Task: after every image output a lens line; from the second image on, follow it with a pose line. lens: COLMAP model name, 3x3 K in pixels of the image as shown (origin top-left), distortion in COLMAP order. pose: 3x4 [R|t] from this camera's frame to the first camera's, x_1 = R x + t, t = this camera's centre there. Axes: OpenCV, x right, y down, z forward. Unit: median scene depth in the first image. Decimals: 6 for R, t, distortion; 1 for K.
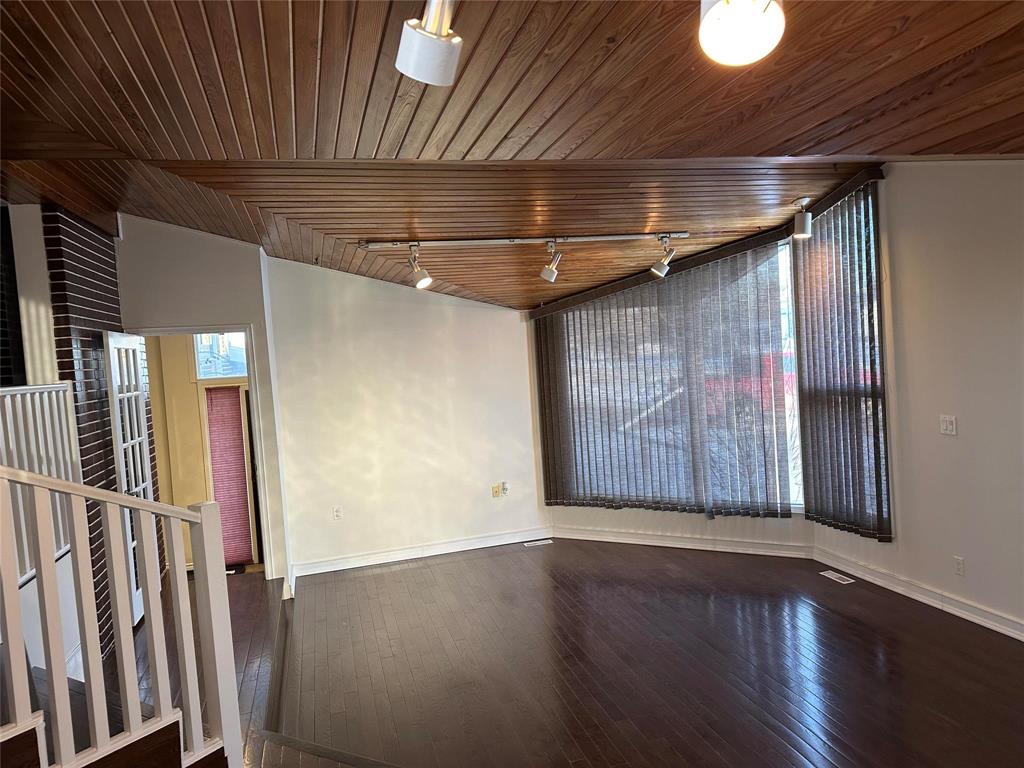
lens RADIAL K [[672.9, 0, 489.4], [0, 672.9, 380.4], [0, 0, 1]] dist [0.071841, -0.062535]
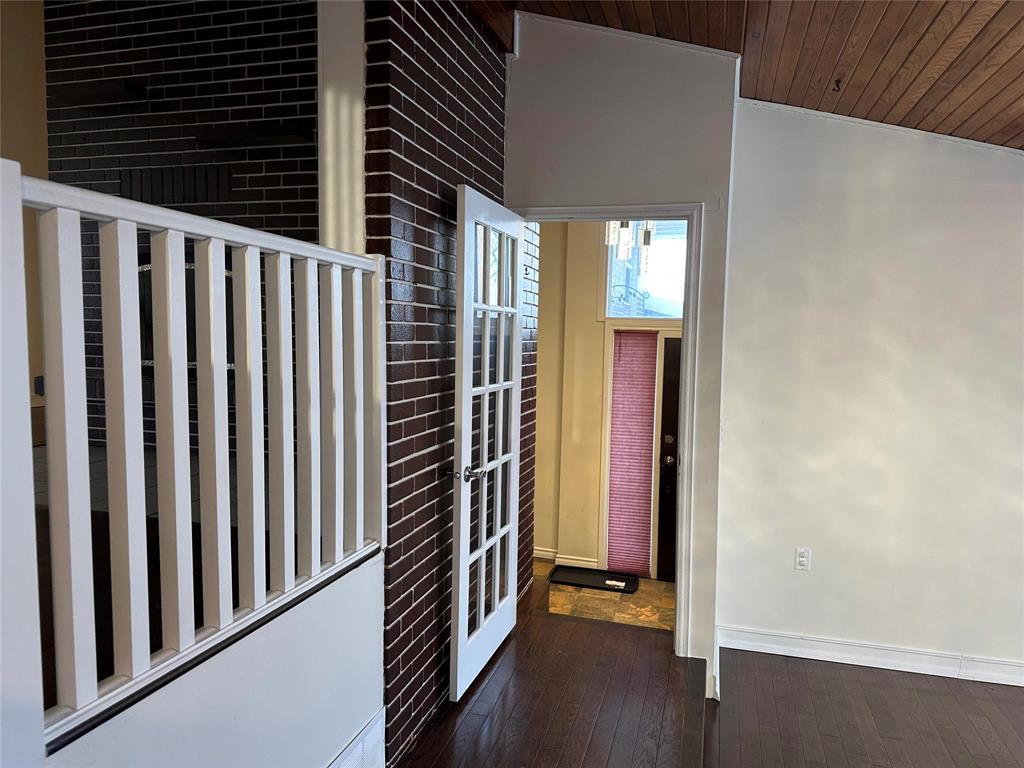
lens RADIAL K [[727.3, 0, 496.5], [0, 727.3, 388.1], [0, 0, 1]] dist [0.077837, -0.080553]
pose [[0.843469, 0.126738, -0.522013, -0.176979], [-0.099045, 0.991800, 0.080759, 0.037251], [0.527968, -0.016415, 0.849106, 0.439304]]
